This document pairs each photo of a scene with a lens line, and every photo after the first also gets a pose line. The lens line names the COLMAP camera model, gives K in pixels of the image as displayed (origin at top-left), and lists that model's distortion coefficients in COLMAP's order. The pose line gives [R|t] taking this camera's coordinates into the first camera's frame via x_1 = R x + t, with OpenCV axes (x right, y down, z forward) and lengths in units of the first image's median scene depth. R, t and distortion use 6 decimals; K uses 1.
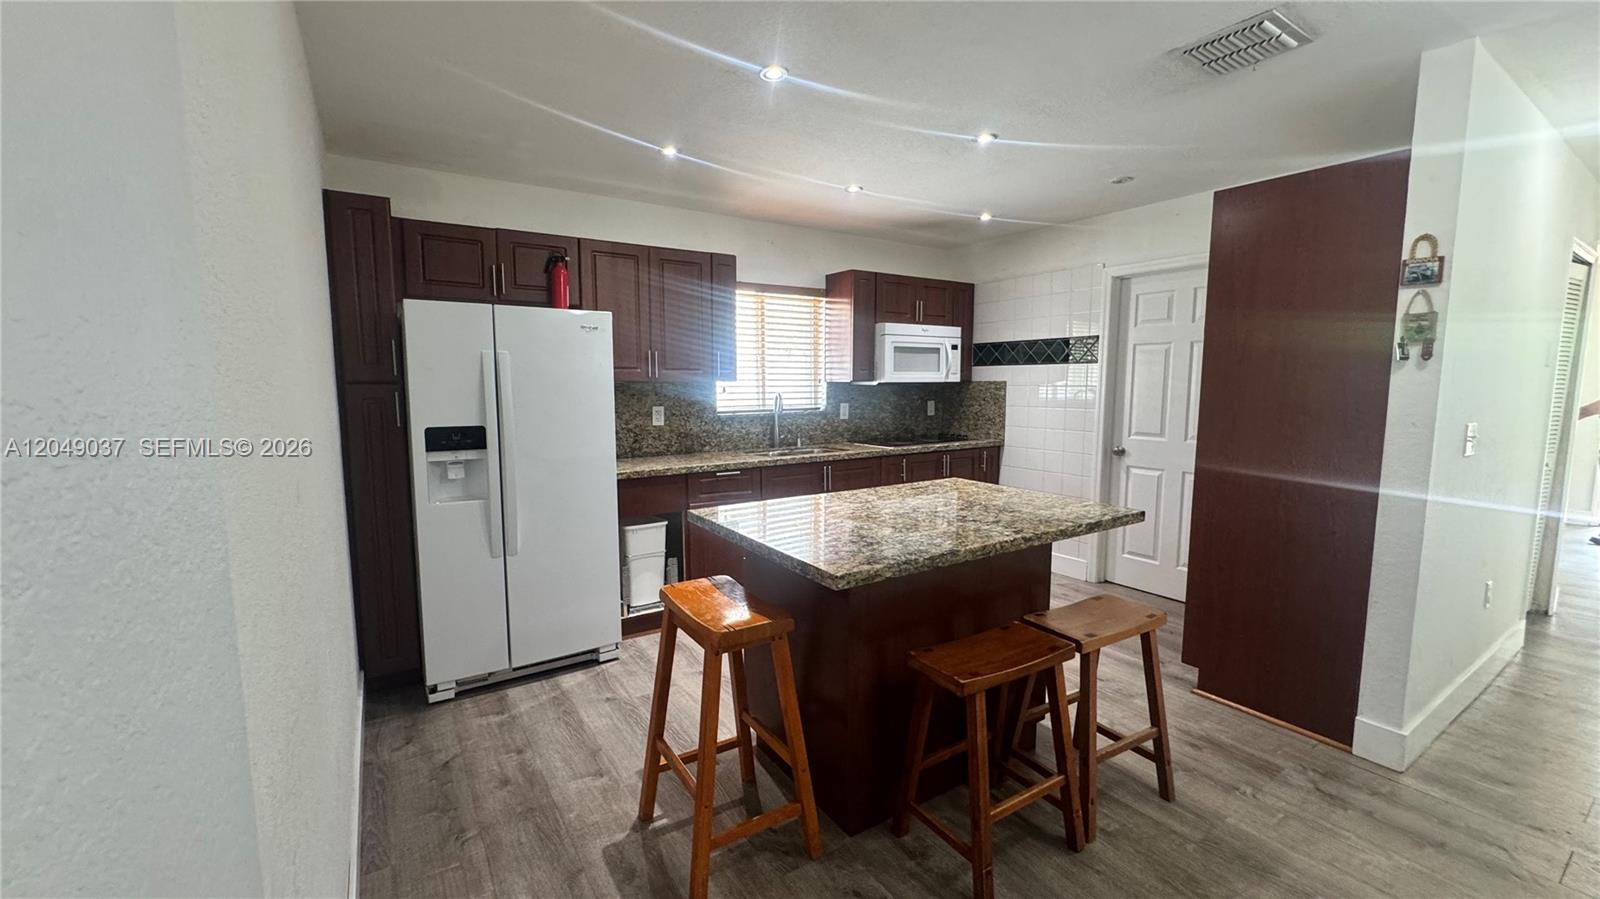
lens RADIAL K [[645.1, 0, 800.5], [0, 645.1, 450.4], [0, 0, 1]] dist [0.001489, 0.000899]
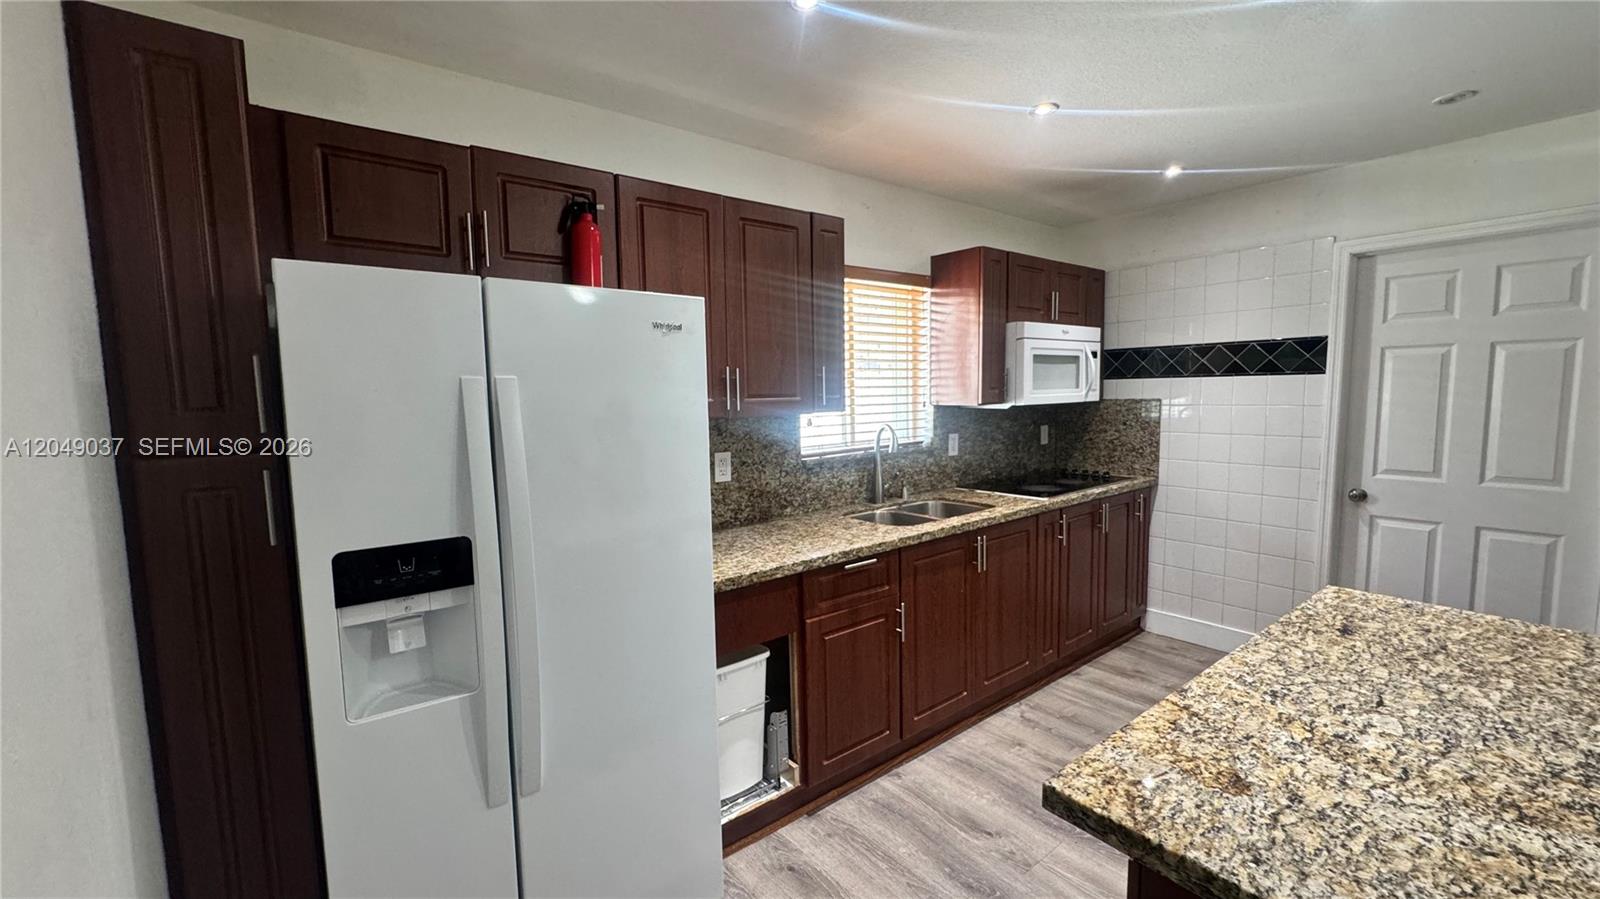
lens RADIAL K [[645.1, 0, 801.4], [0, 645.1, 446.8], [0, 0, 1]] dist [0.001489, 0.000899]
pose [[0.995906, -0.025354, 0.086771, -0.184001], [0.027014, 0.999473, -0.018006, -0.055798], [-0.086268, 0.020276, 0.996066, 0.326820]]
